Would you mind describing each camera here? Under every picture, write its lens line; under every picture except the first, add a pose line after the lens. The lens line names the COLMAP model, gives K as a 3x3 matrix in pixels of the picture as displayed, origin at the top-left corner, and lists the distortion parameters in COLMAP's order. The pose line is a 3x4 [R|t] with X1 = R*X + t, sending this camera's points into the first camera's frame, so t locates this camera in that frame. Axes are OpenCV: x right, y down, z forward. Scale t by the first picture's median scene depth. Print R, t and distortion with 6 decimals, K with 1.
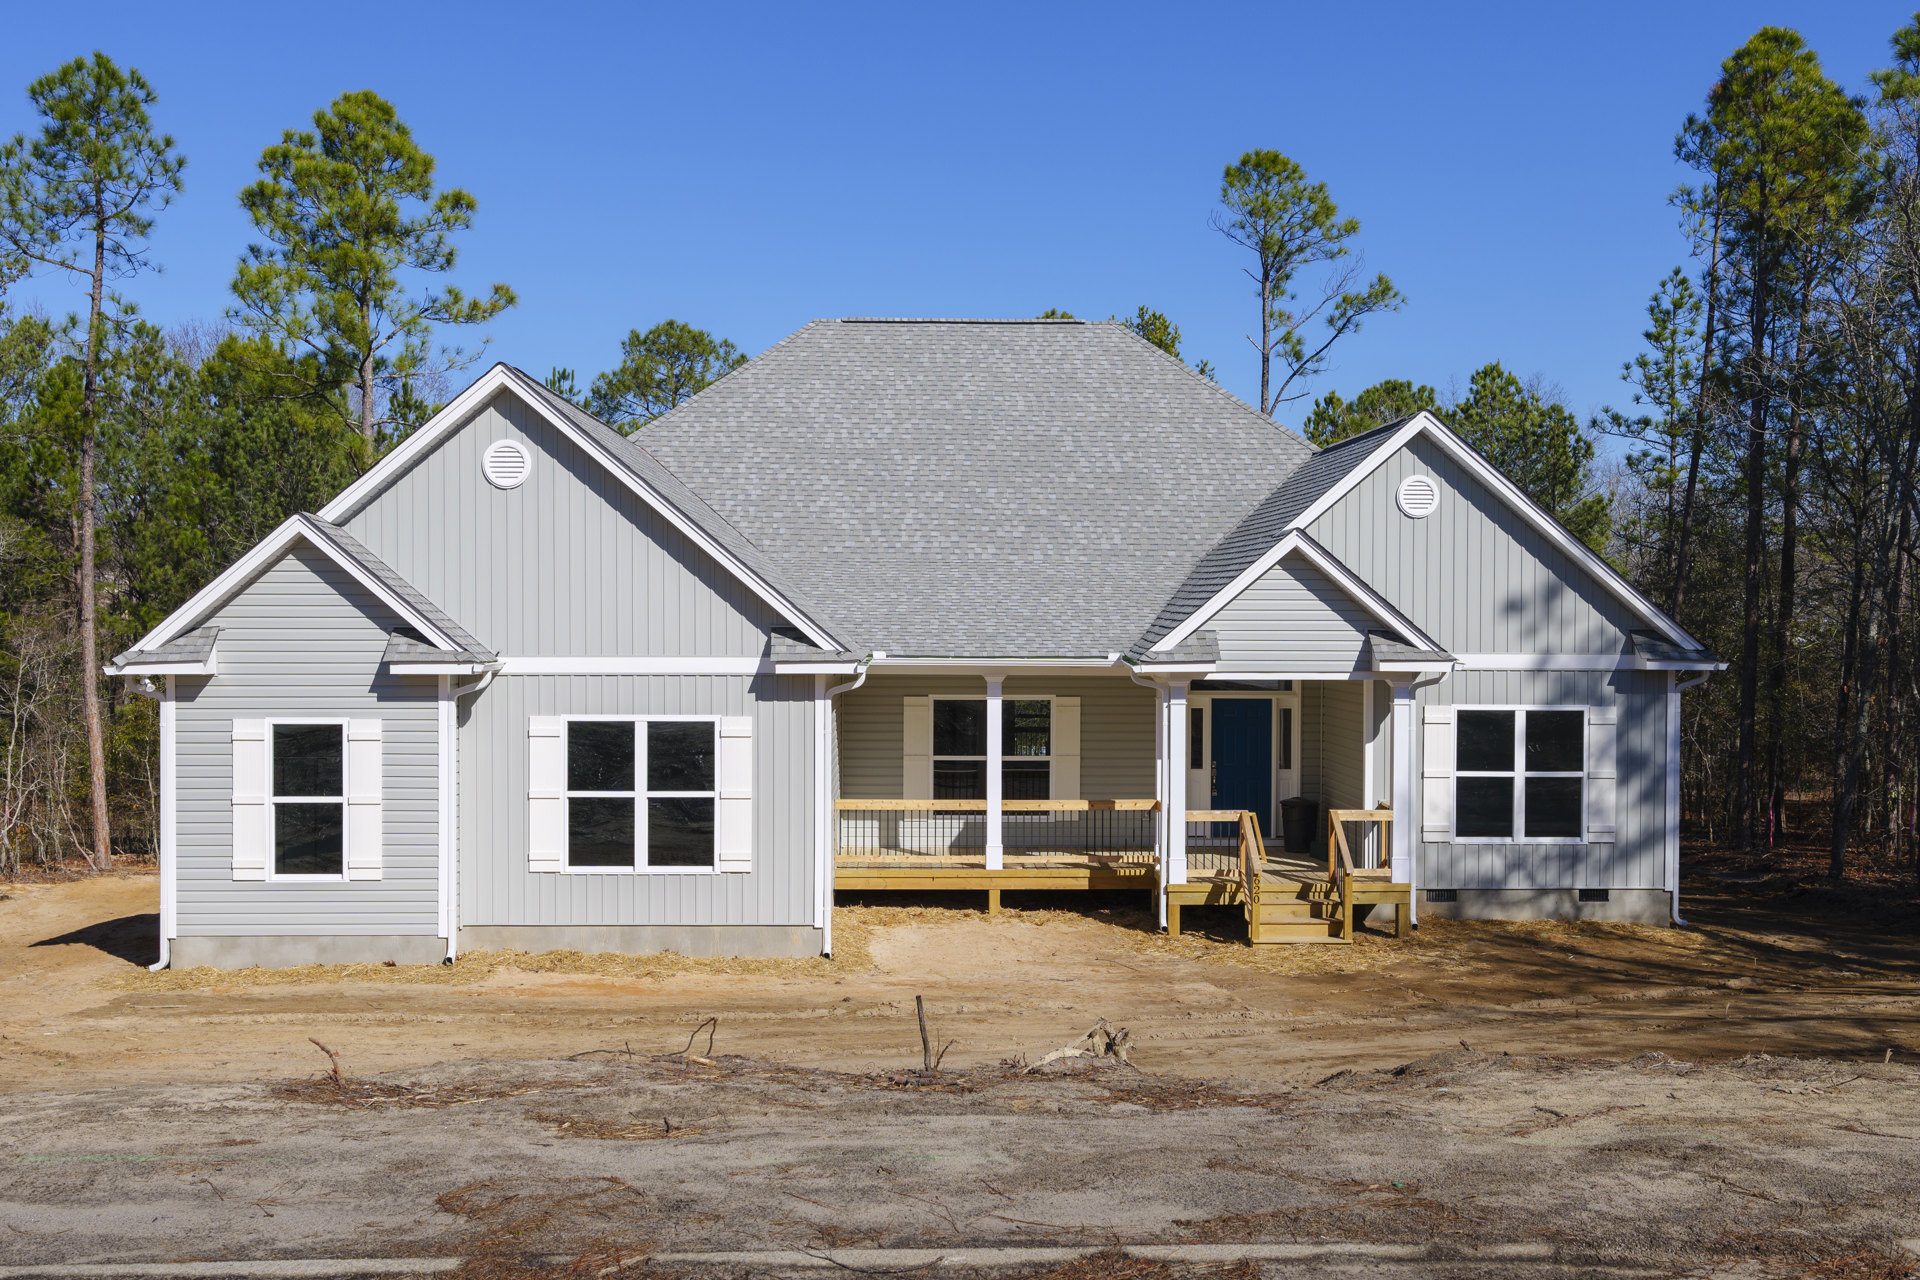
lens RADIAL K [[1899.3, 0, 960.6], [0, 1899.3, 638.3], [0, 0, 1]] dist [-0.004433, 0.000000]
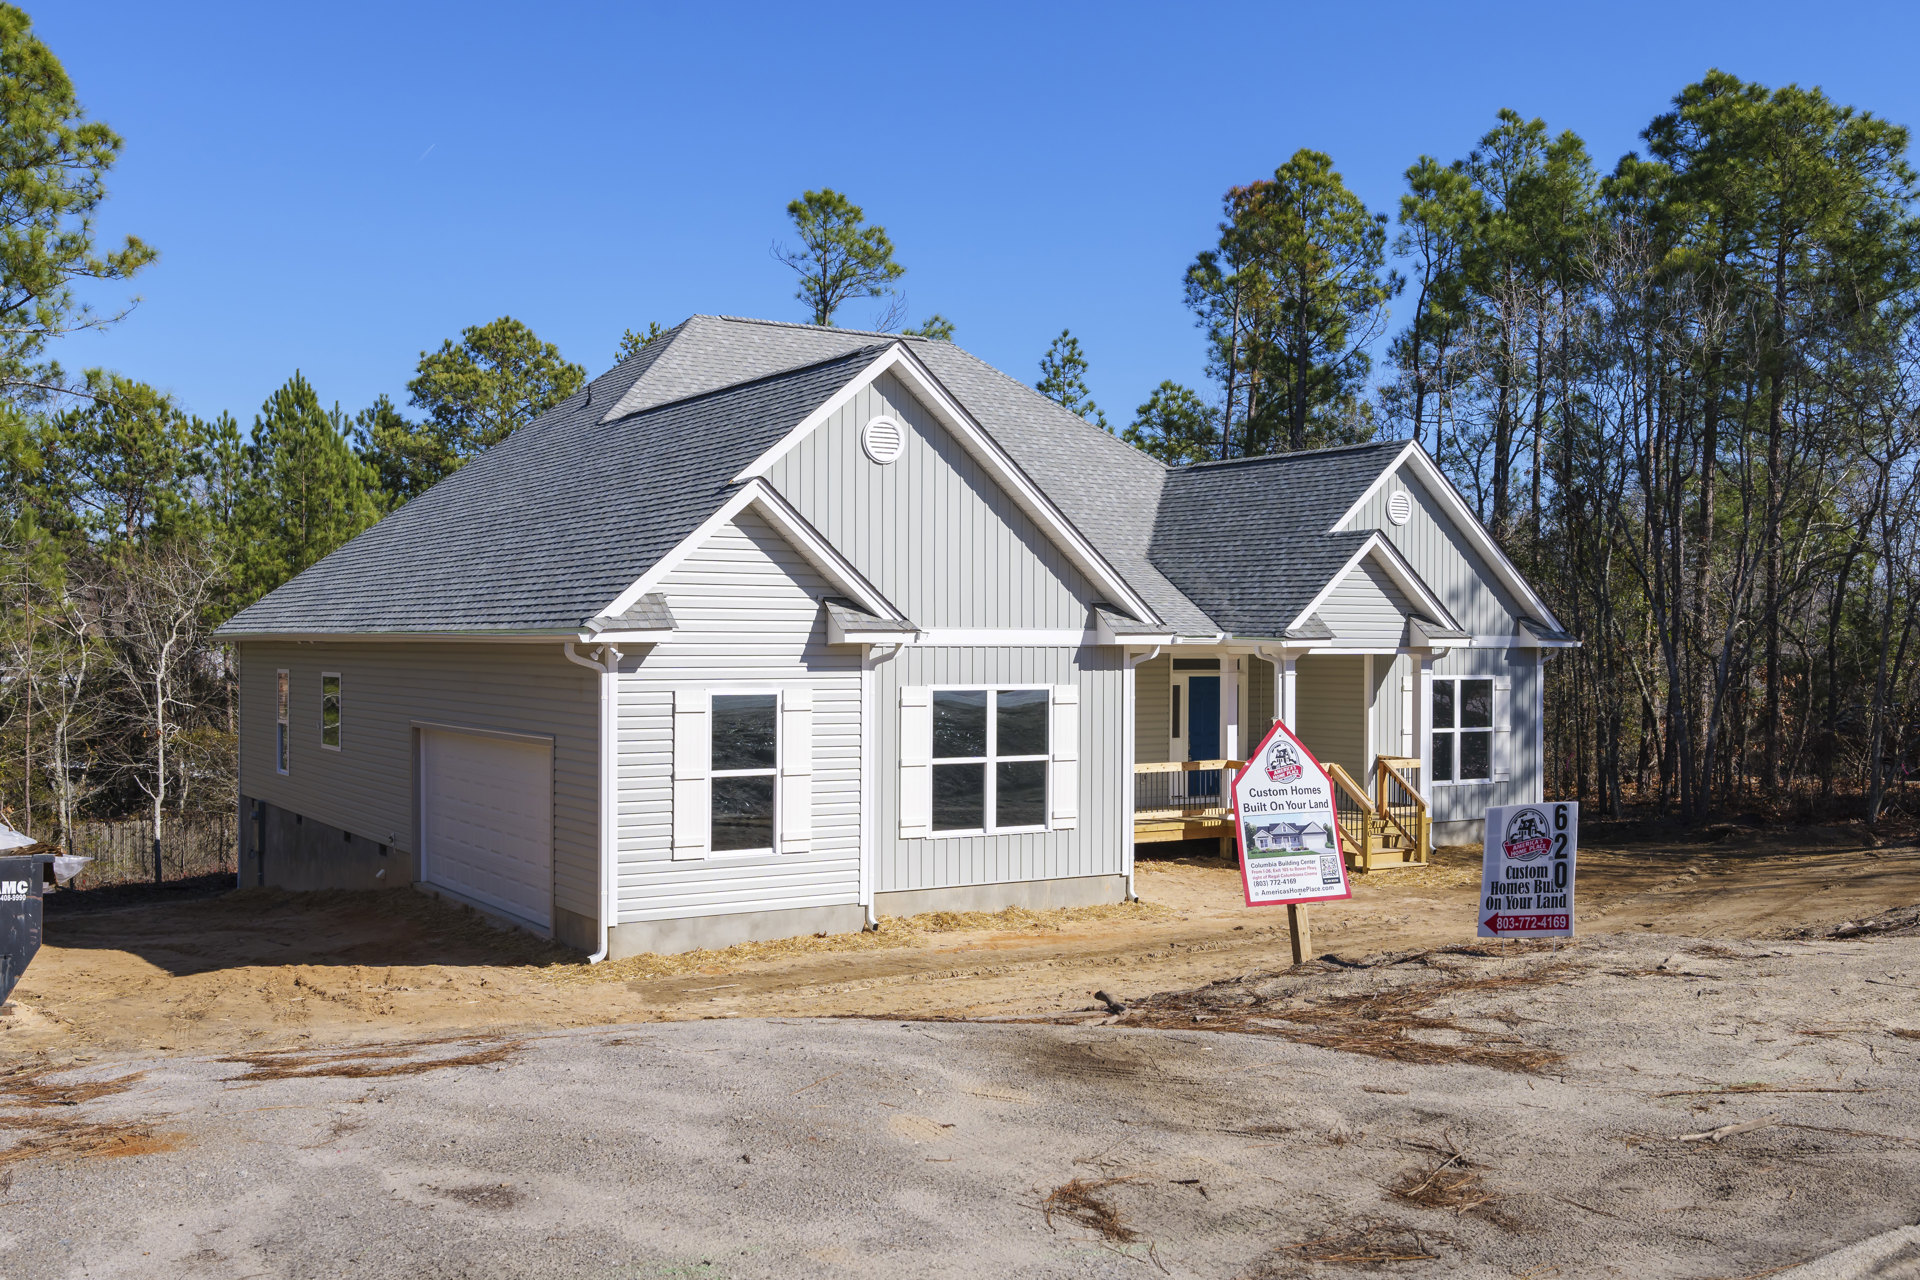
lens RADIAL K [[1899.3, 0, 961.9], [0, 1899.3, 641.7], [0, 0, 1]] dist [-0.004433, 0.000000]
pose [[0.848835, 0.000177, 0.528658, -0.737631], [0.008540, 0.999865, -0.014046, 0.031262], [-0.528589, 0.016438, 0.848719, 0.110287]]
